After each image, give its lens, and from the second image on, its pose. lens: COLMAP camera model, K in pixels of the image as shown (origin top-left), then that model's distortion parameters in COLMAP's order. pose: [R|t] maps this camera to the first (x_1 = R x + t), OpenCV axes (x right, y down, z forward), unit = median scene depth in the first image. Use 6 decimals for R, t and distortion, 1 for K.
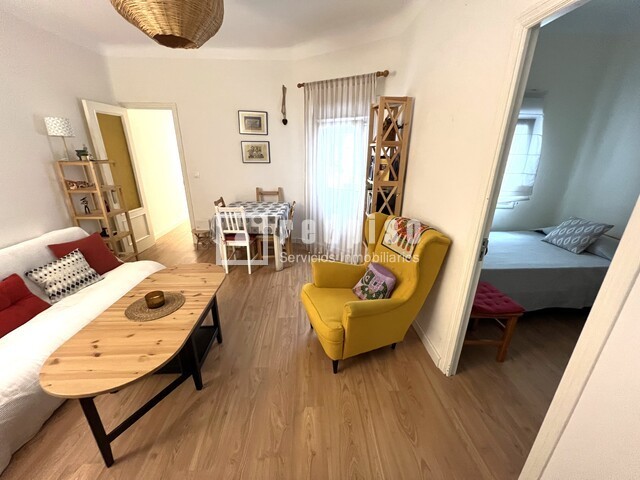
lens RADIAL K [[257.7, 0, 320.0], [0, 257.7, 240.0], [0, 0, 1]] dist [-0.001285, -0.000212]
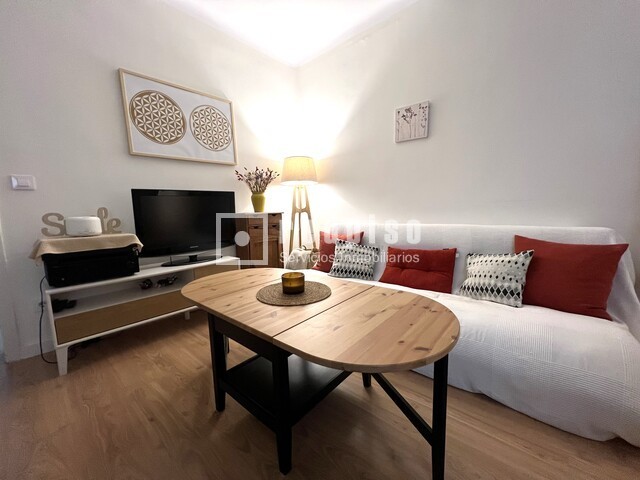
lens RADIAL K [[257.7, 0, 320.0], [0, 257.7, 240.0], [0, 0, 1]] dist [-0.001285, -0.000212]
pose [[-0.692297, 0.102817, -0.714250, -0.174570], [-0.217379, 0.914105, 0.342283, -0.104121], [0.688092, 0.392225, -0.610483, 1.195206]]
